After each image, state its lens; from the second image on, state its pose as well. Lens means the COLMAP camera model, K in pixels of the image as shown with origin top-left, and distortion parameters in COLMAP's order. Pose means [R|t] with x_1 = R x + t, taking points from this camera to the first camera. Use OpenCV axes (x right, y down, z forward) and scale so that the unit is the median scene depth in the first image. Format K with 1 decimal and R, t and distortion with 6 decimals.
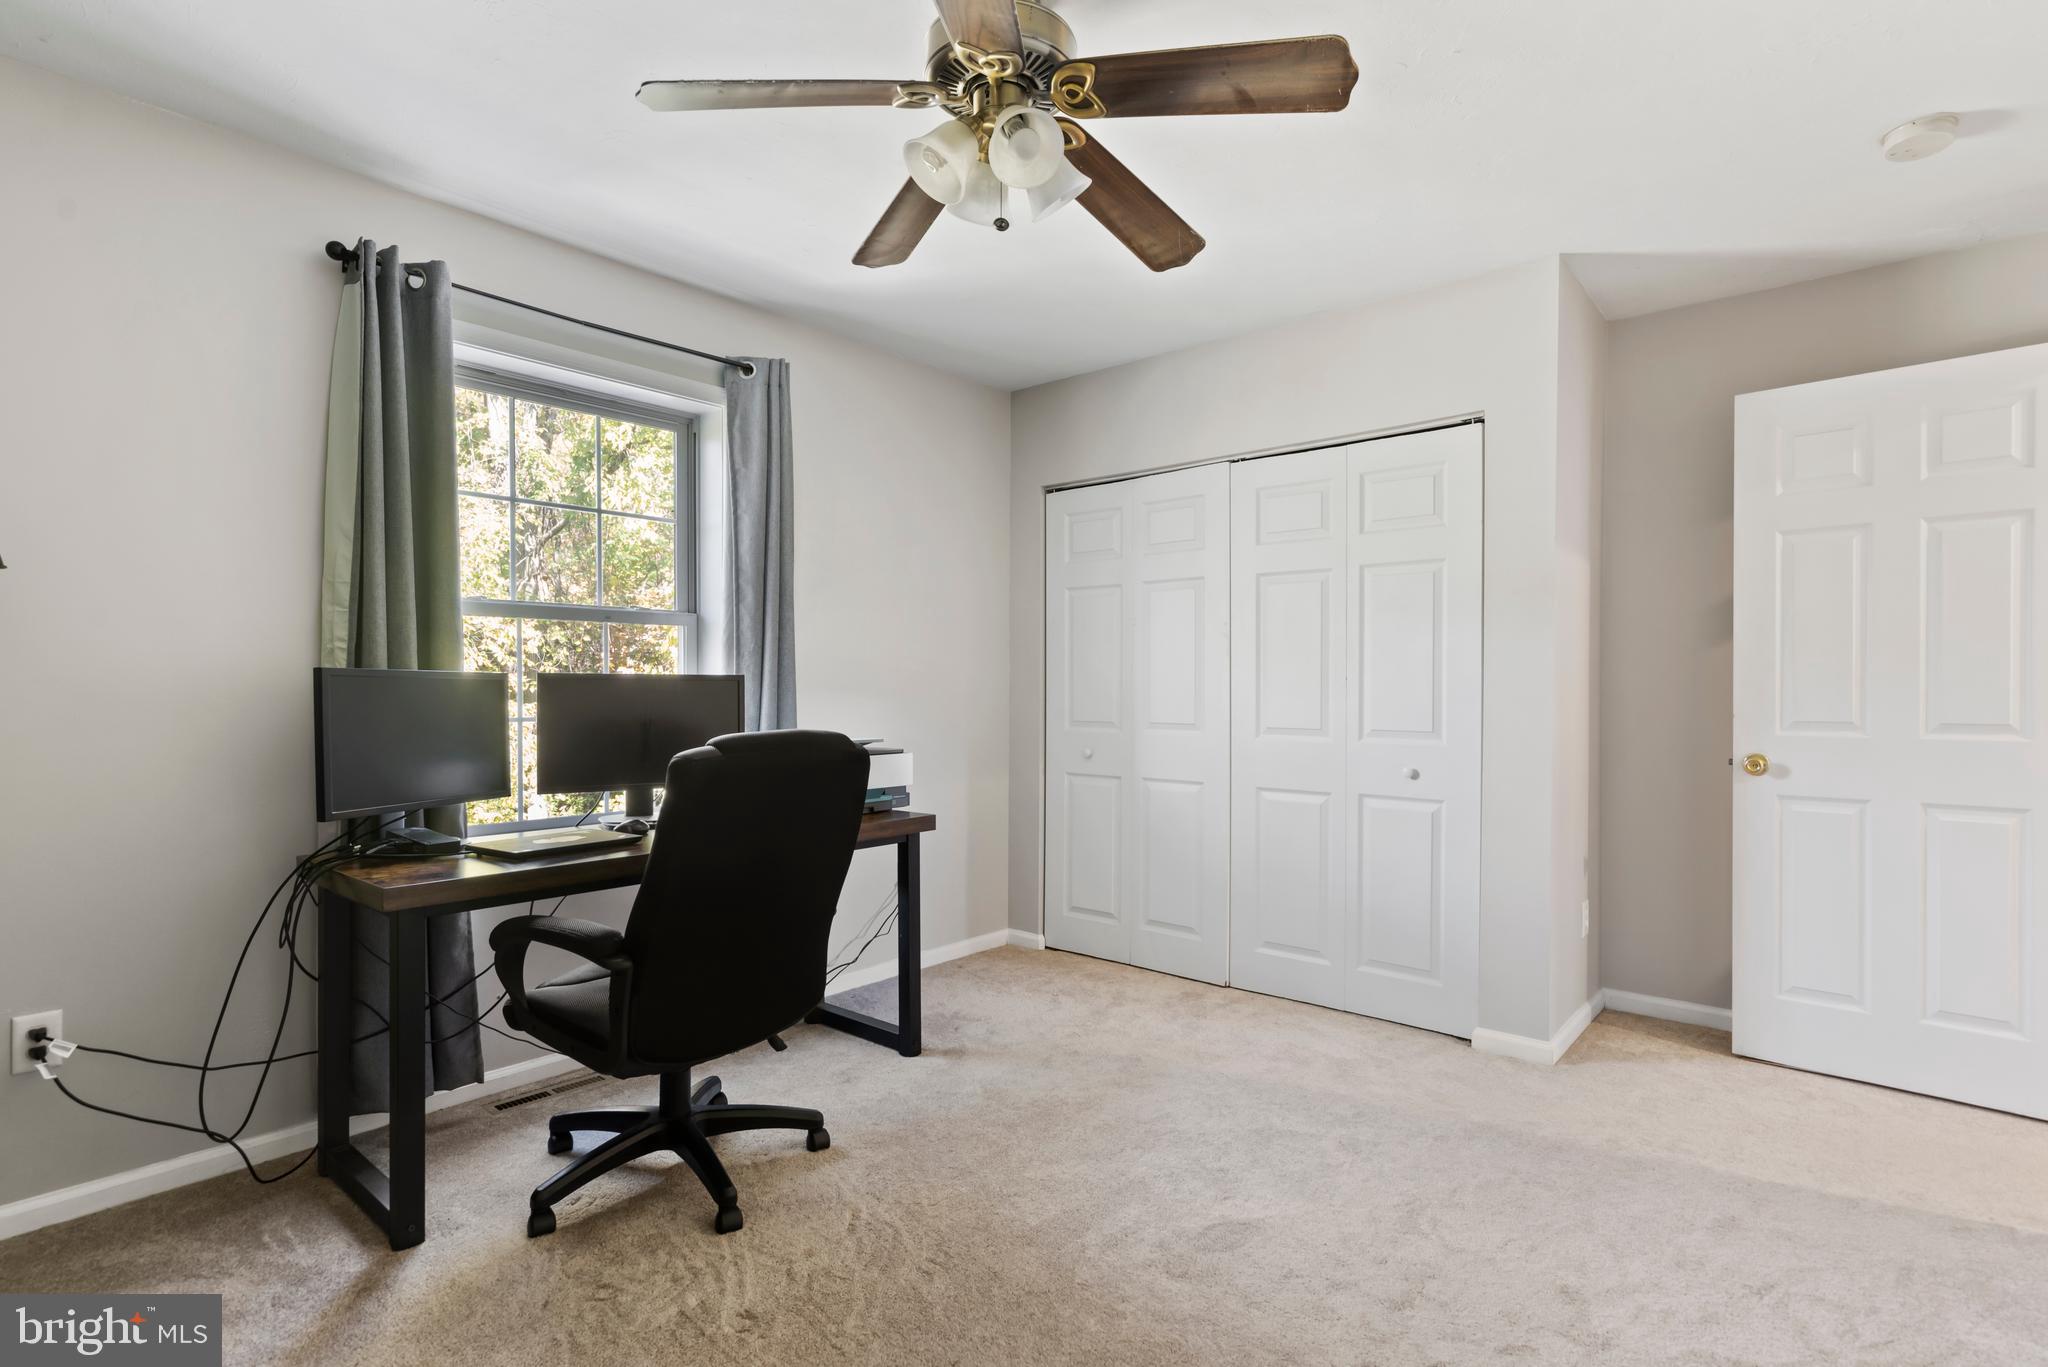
lens RADIAL K [[992.9, 0, 1046.5], [0, 992.9, 682.6], [0, 0, 1]] dist [0.000446, -0.000009]
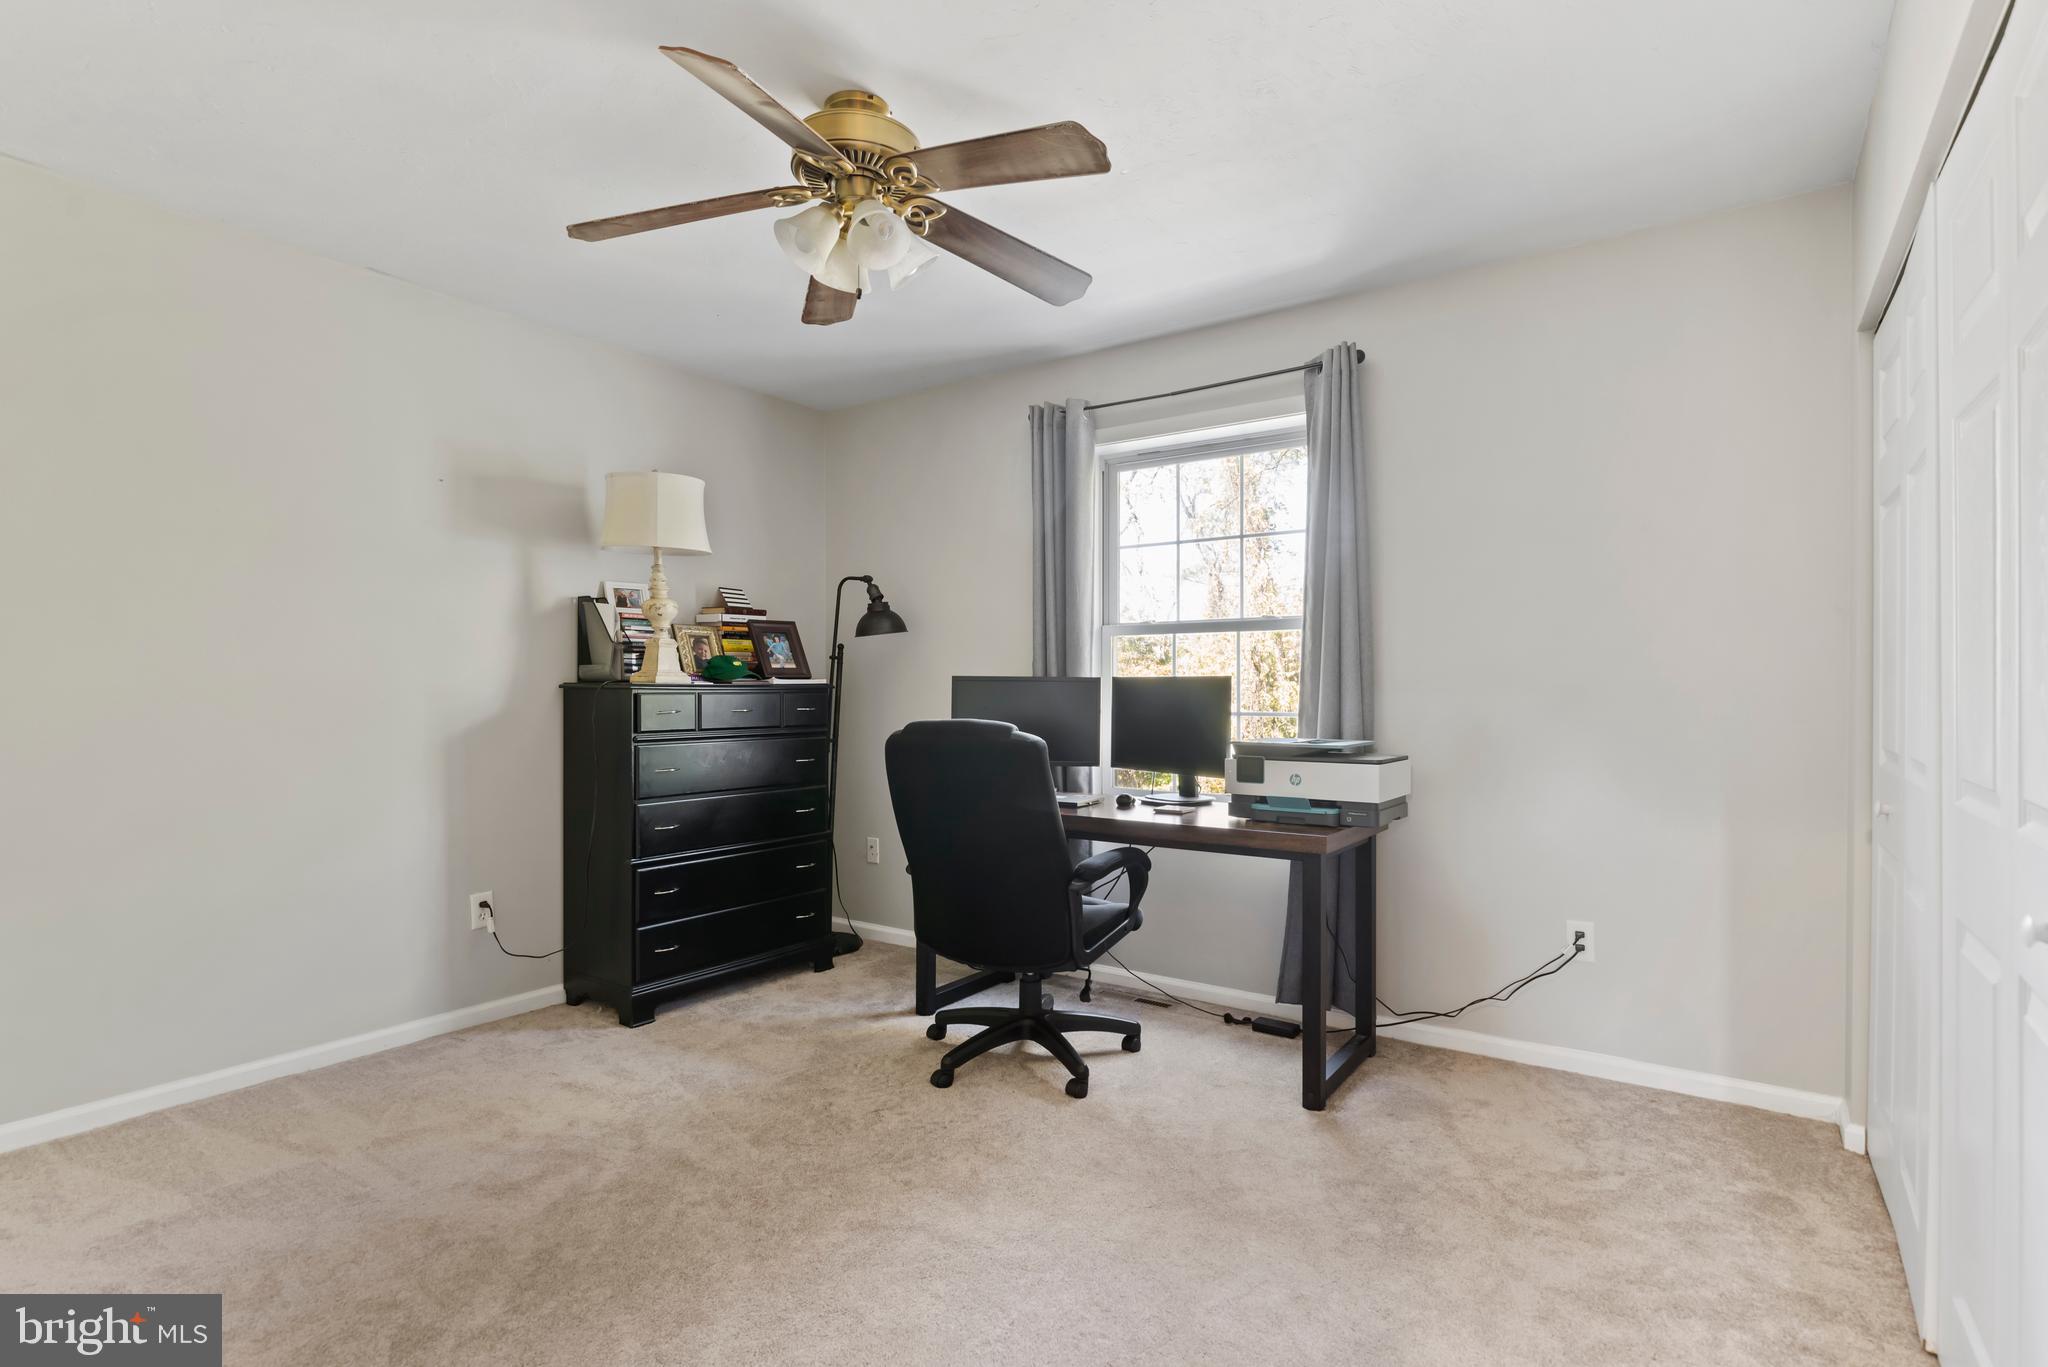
lens RADIAL K [[992.9, 0, 1046.5], [0, 992.9, 682.6], [0, 0, 1]] dist [0.000446, -0.000009]
pose [[0.106867, -0.009482, -0.994228, 0.788302], [0.004859, 0.999948, -0.009014, 0.009024], [0.994261, -0.003868, 0.106908, 0.750820]]
